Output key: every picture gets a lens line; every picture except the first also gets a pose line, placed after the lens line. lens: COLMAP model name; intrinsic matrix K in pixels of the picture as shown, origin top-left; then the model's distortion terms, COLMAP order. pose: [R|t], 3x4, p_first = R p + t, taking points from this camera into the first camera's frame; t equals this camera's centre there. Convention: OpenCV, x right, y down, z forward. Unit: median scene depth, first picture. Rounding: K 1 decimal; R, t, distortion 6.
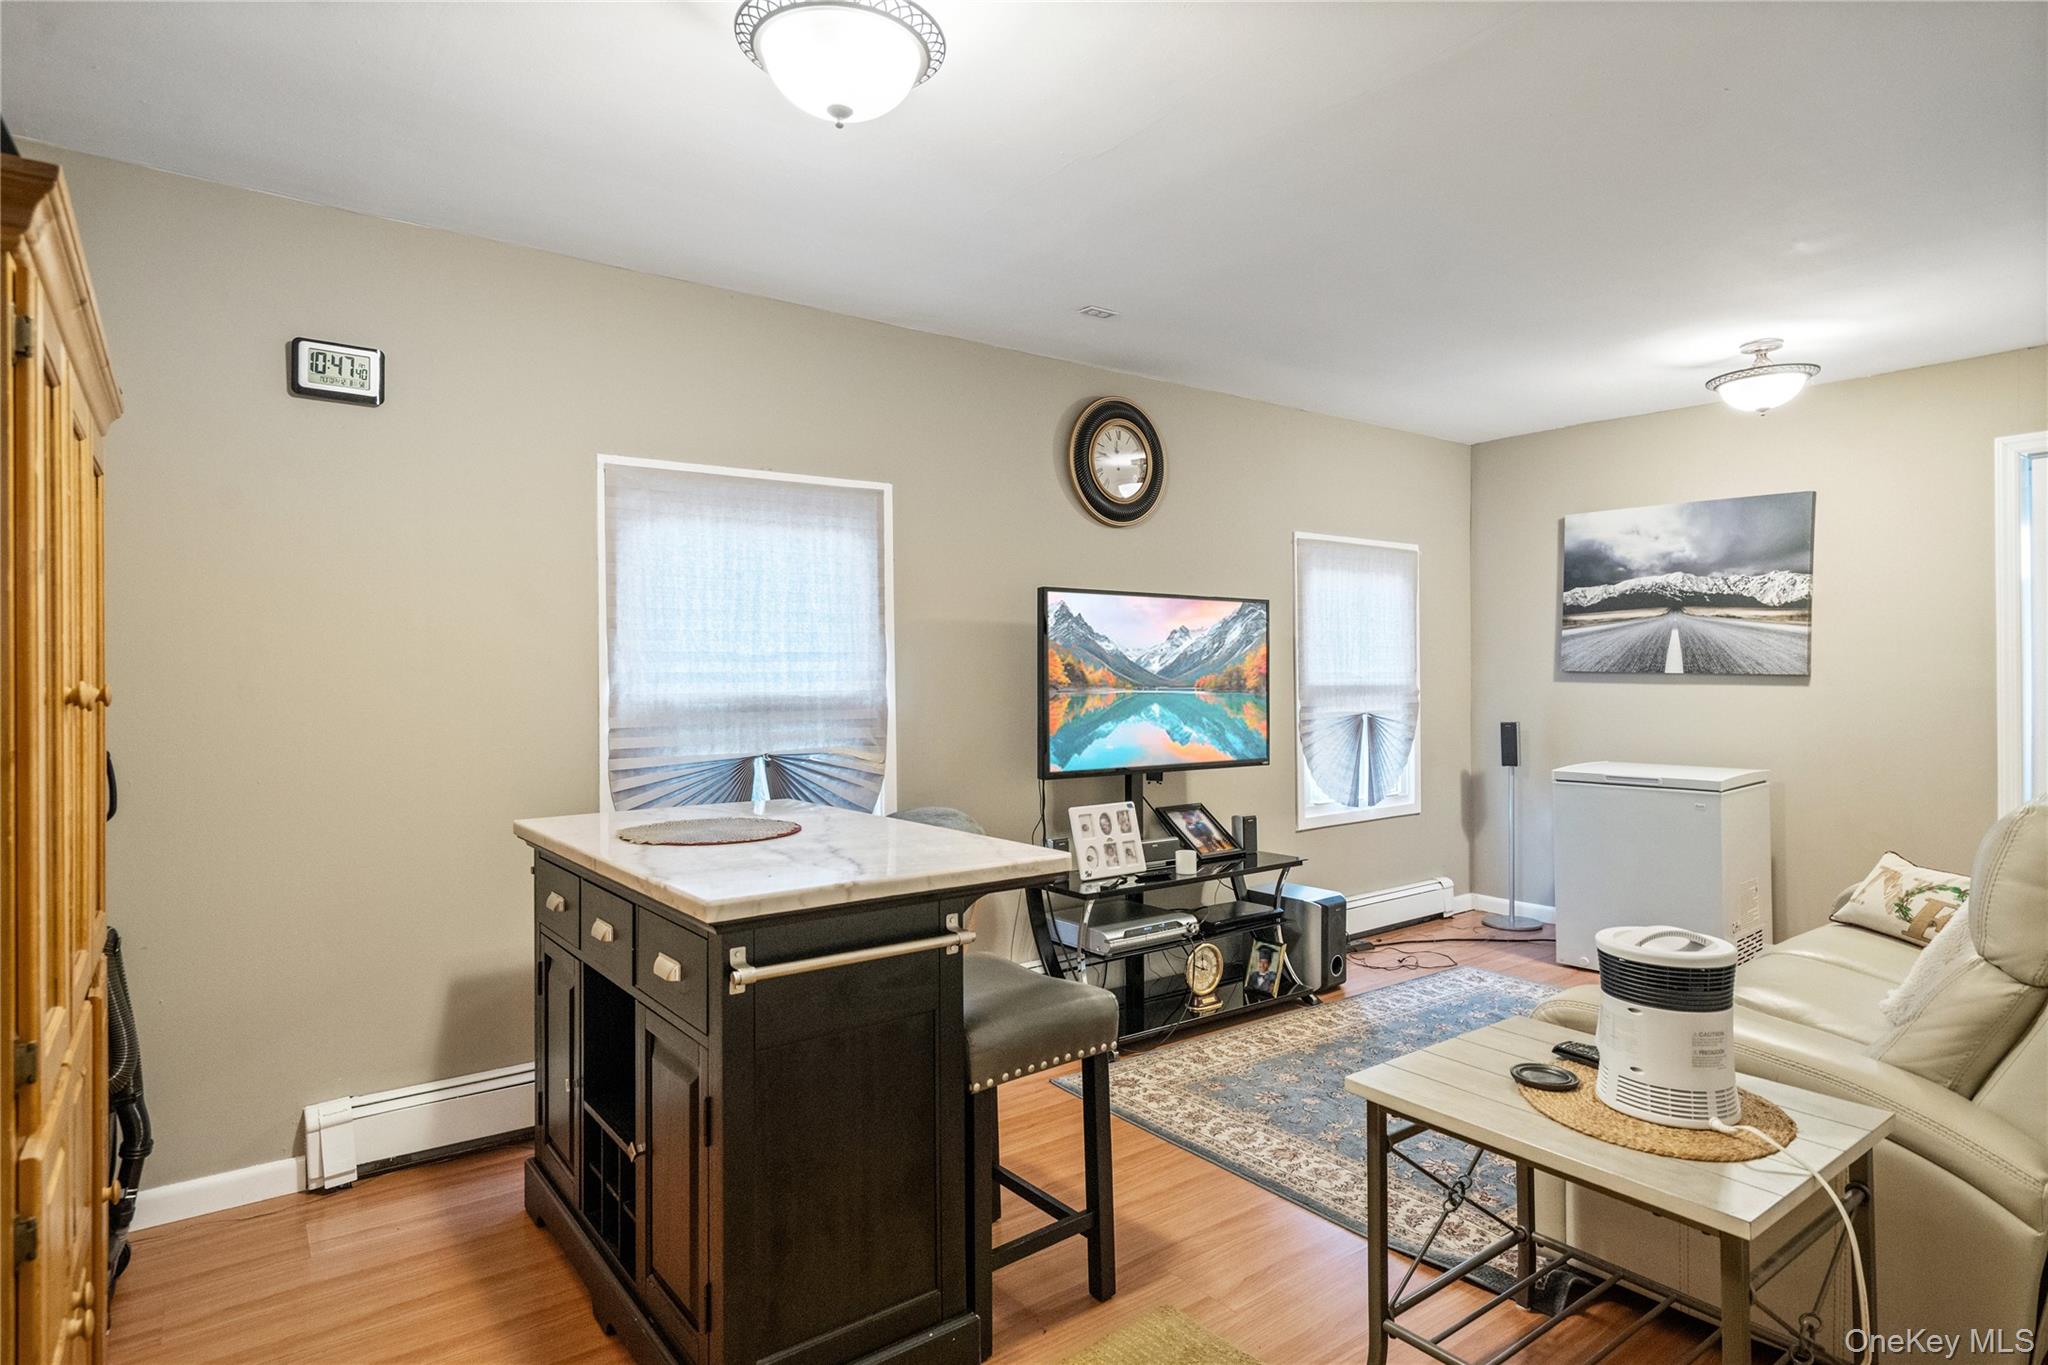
lens RADIAL K [[1102.8, 0, 1014.4], [0, 1102.8, 670.6], [0, 0, 1]] dist [-0.002882, -0.000240]
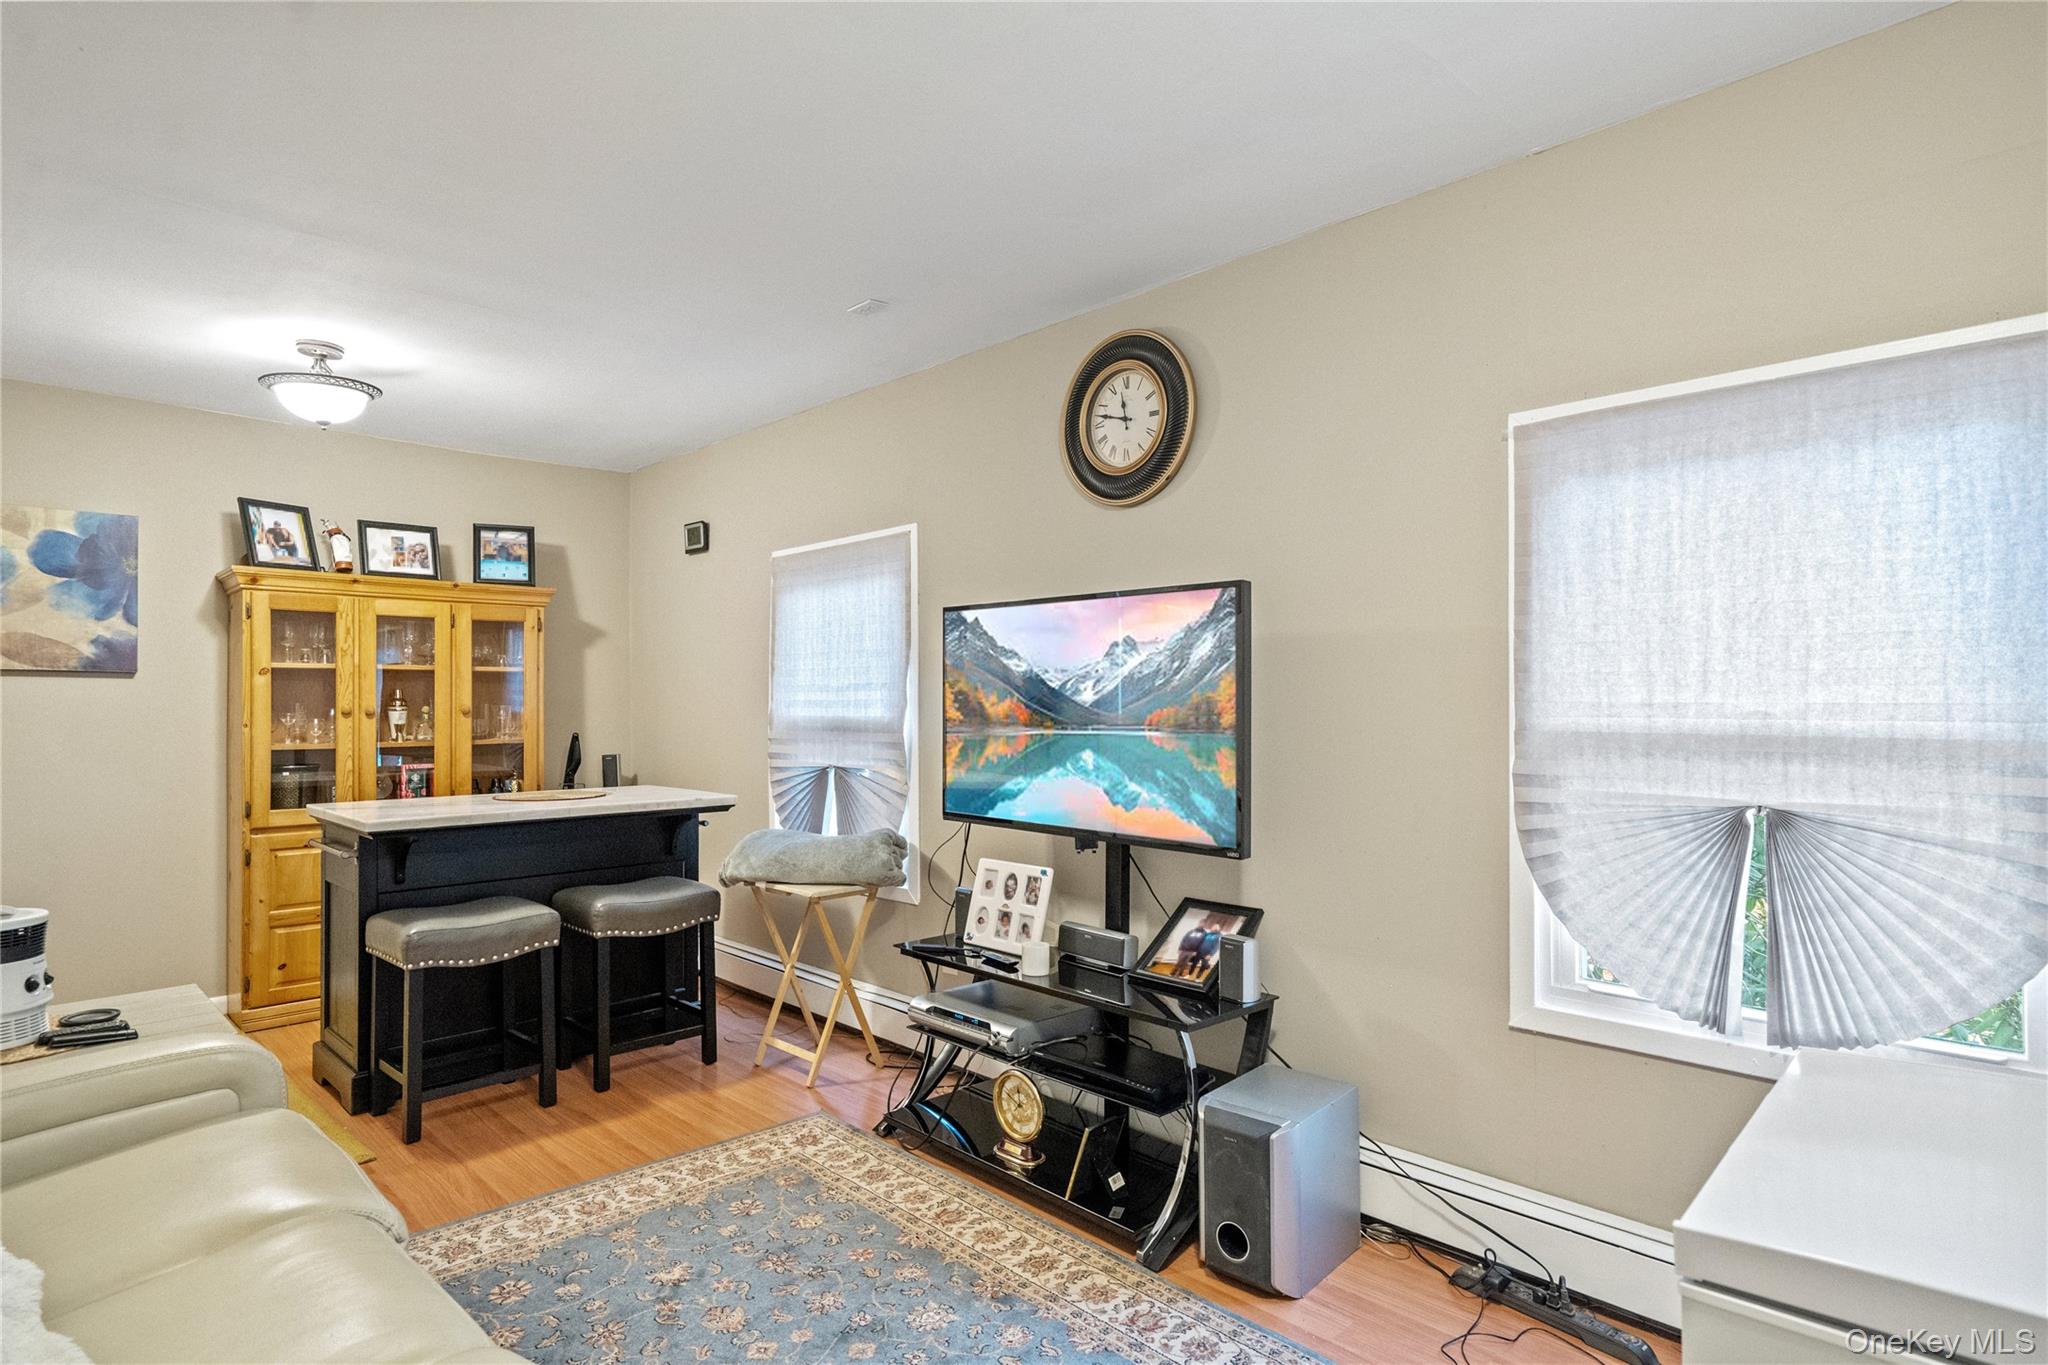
lens RADIAL K [[1102.8, 0, 1014.2], [0, 1102.8, 695.1], [0, 0, 1]] dist [-0.002882, -0.000240]
pose [[0.118908, 0.005768, -0.992889, 0.958596], [0.011090, 0.999913, 0.007137, -0.010329], [0.992843, -0.011859, 0.118834, 0.968649]]
